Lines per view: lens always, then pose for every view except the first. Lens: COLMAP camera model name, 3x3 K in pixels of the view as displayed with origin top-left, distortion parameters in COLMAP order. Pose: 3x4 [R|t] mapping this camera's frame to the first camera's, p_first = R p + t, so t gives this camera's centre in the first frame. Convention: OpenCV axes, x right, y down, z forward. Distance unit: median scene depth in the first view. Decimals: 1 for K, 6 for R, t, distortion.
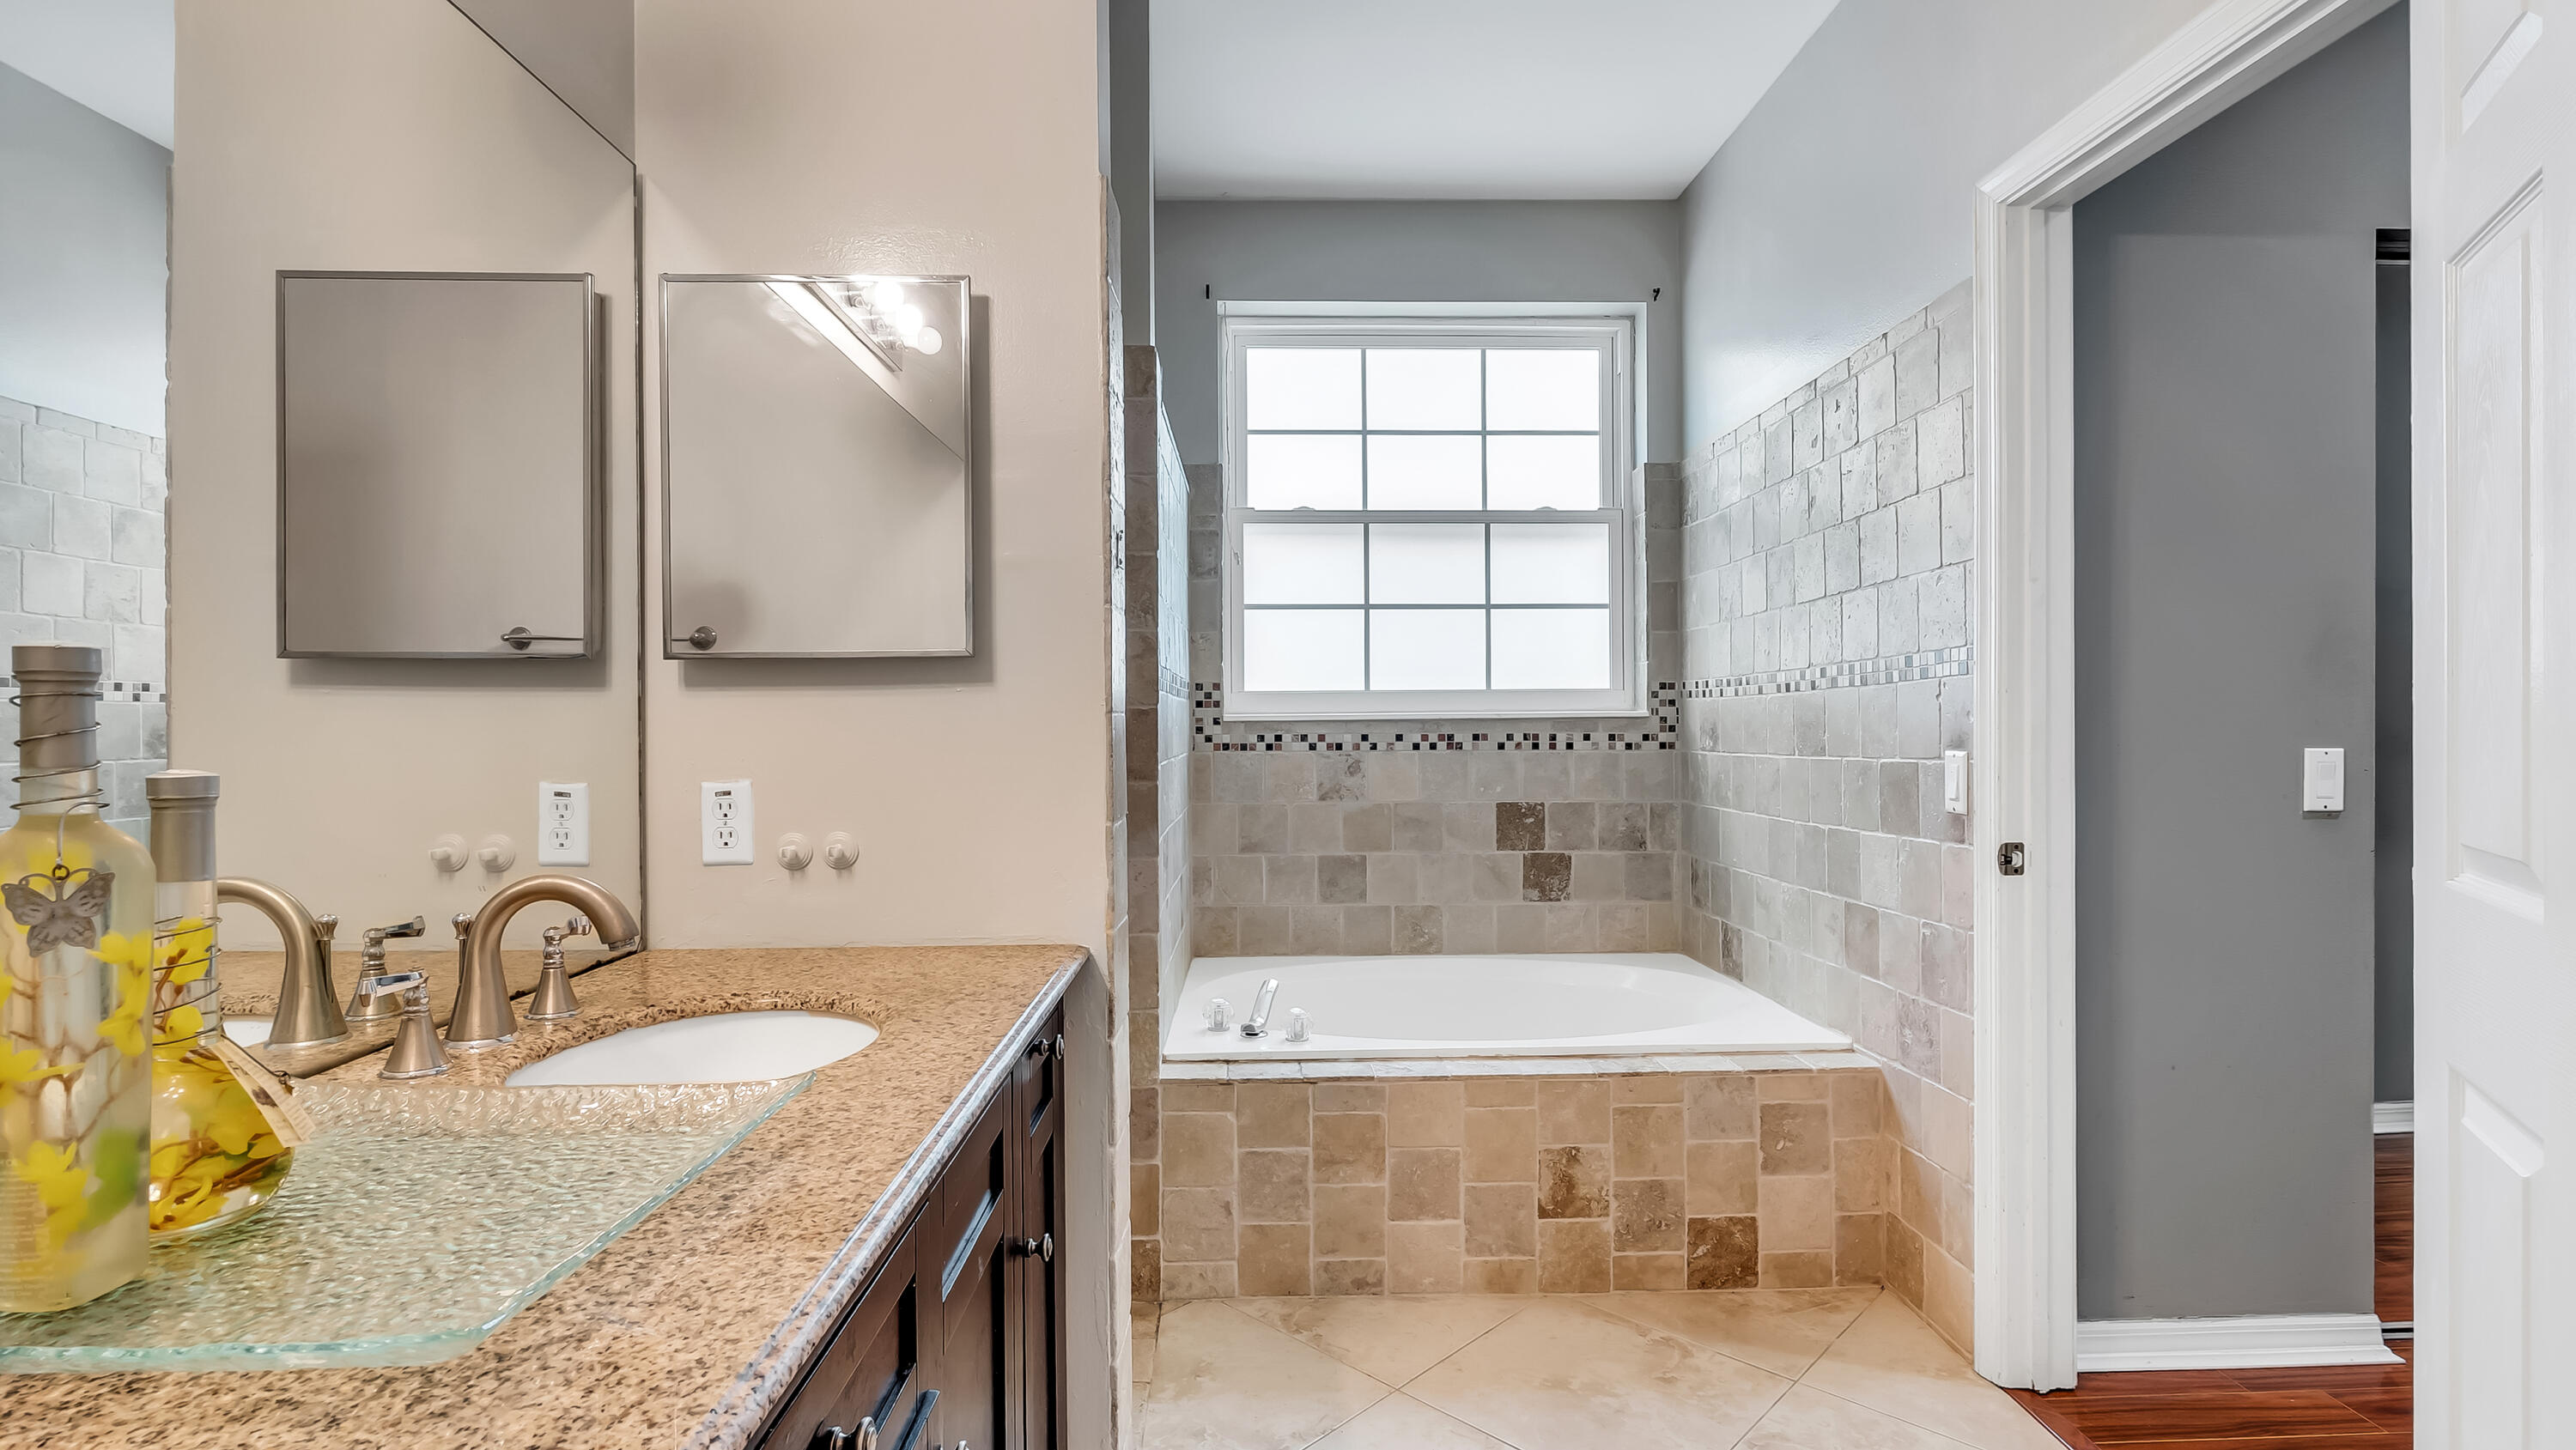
lens RADIAL K [[1244.6, 0, 1291.6], [0, 1244.6, 713.2], [0, 0, 1]] dist [-0.005253, -0.000100]
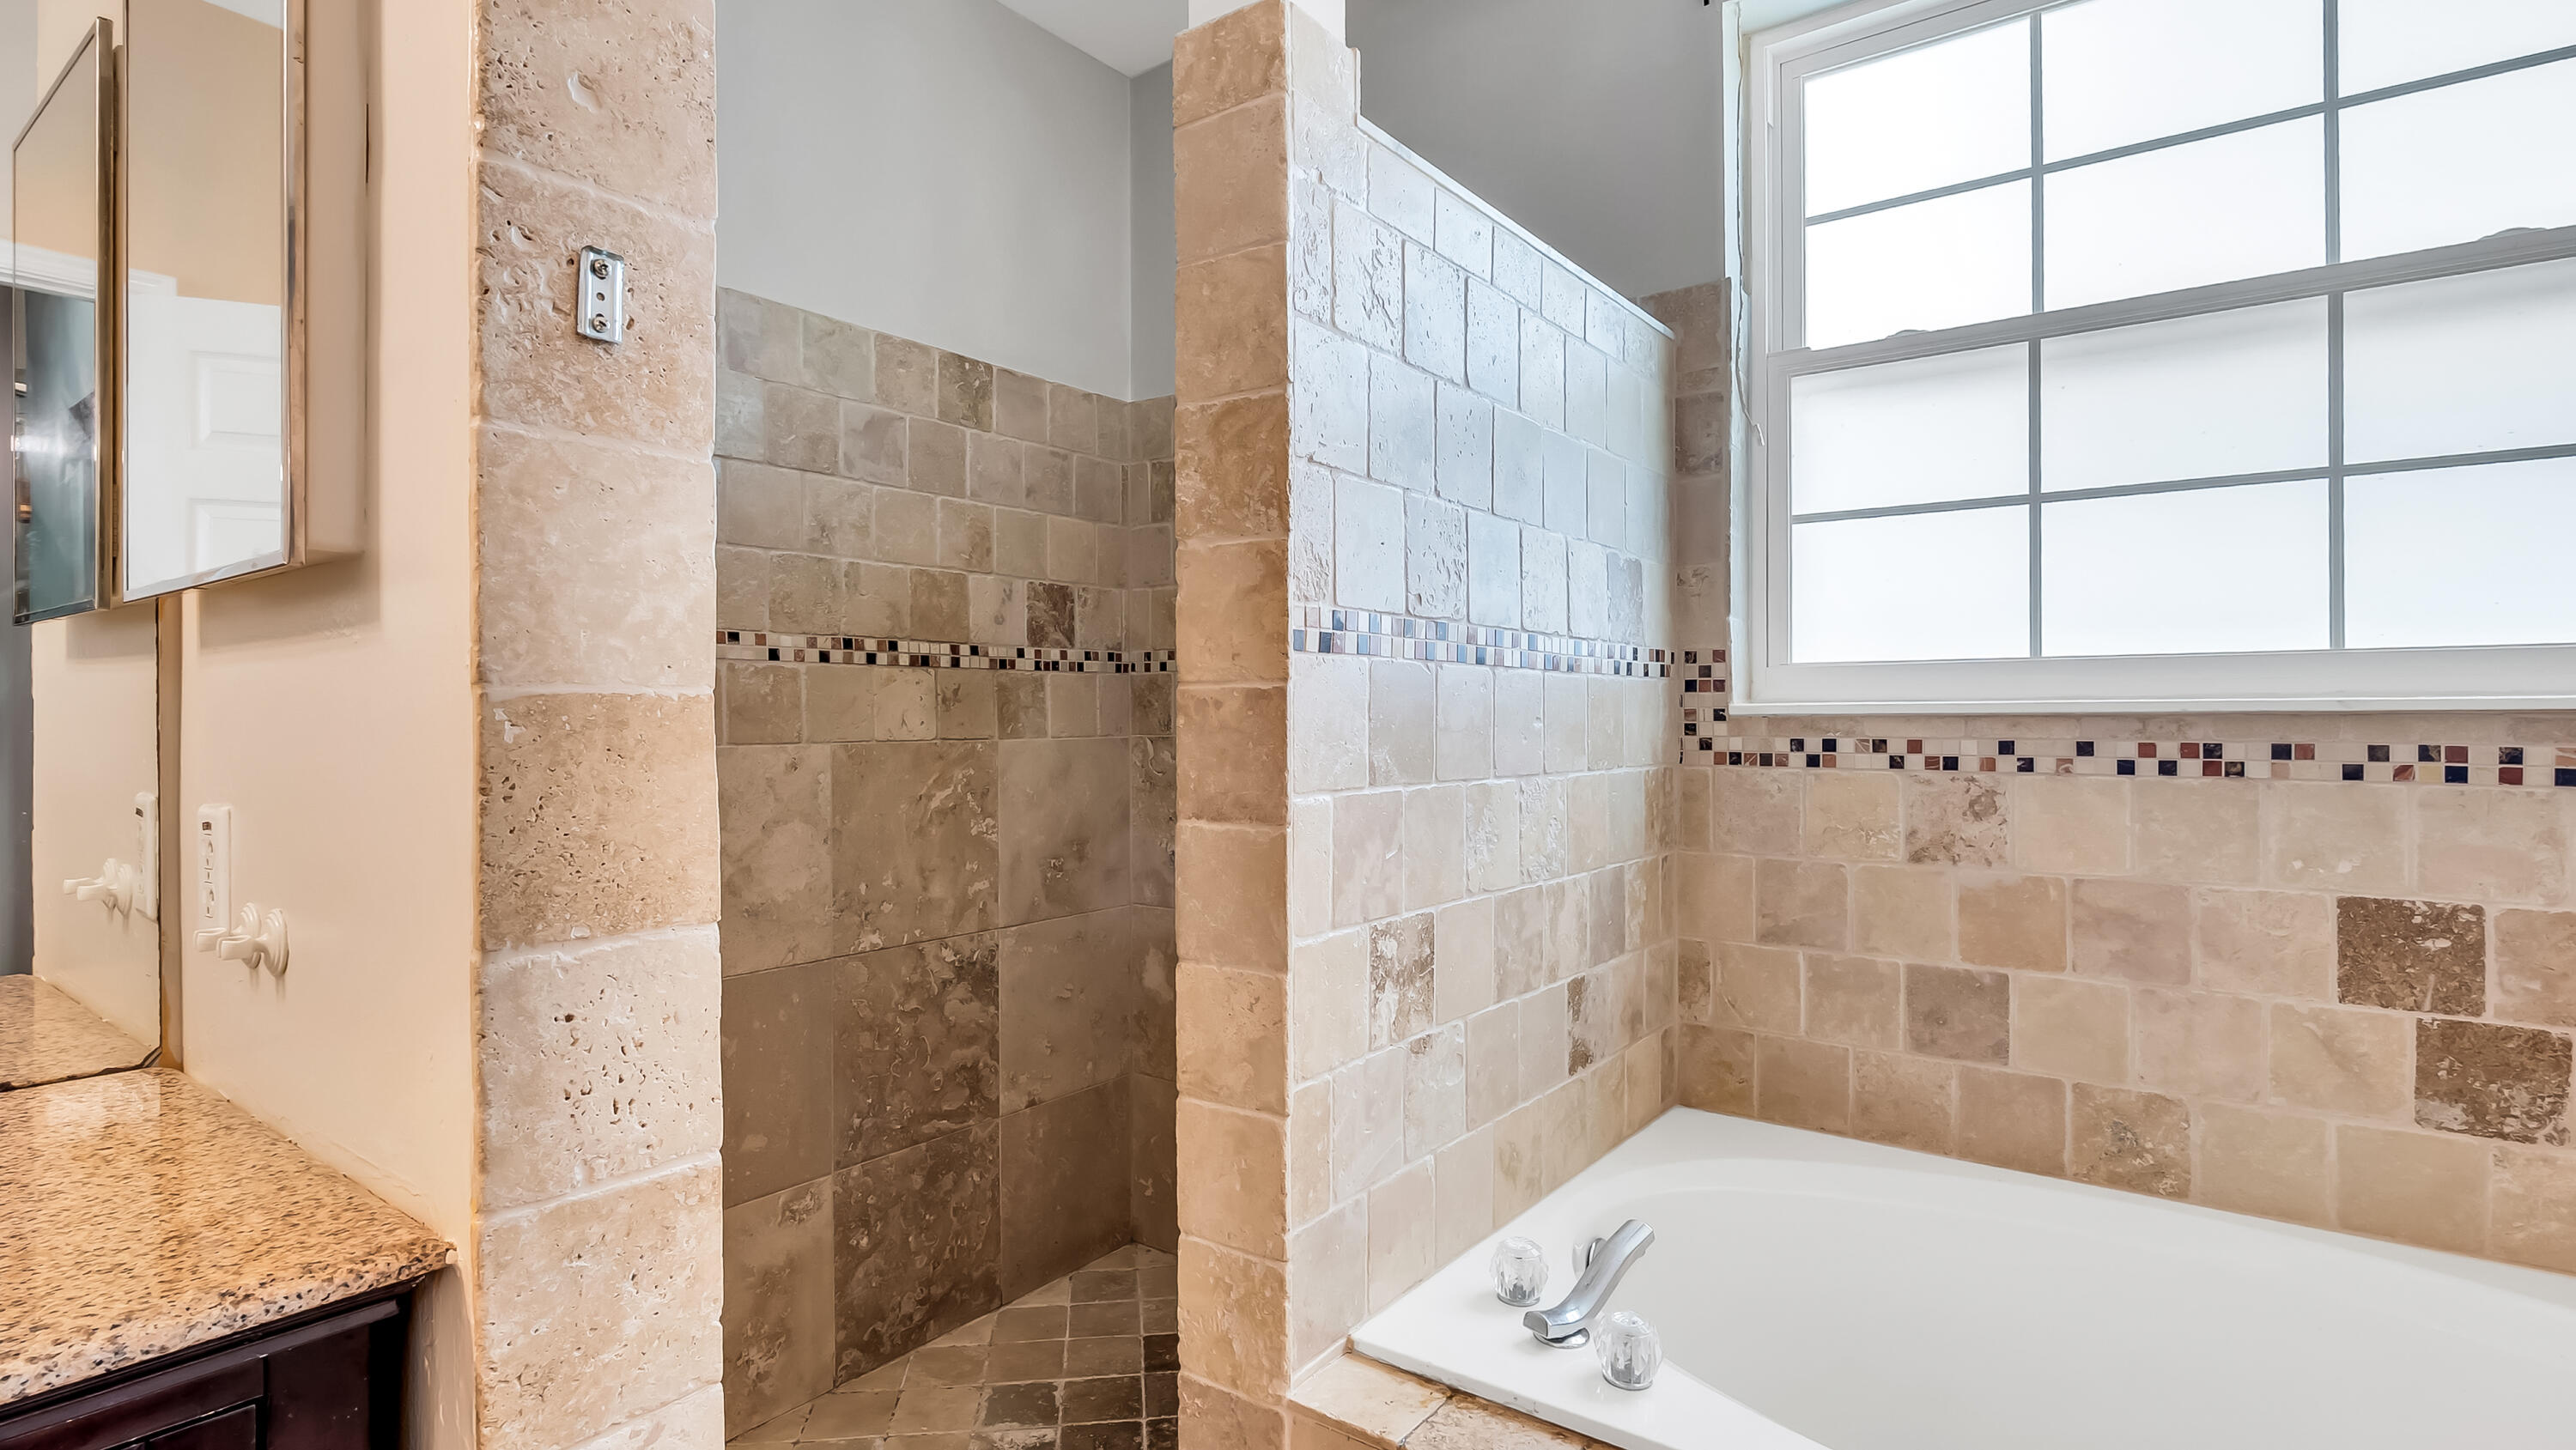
lens RADIAL K [[1244.6, 0, 1291.6], [0, 1244.6, 713.2], [0, 0, 1]] dist [-0.005253, -0.000100]
pose [[0.777603, 0.002886, -0.628749, 0.152495], [0.000393, 0.999987, 0.005075, 0.002636], [0.628755, -0.004193, 0.777592, 0.411026]]
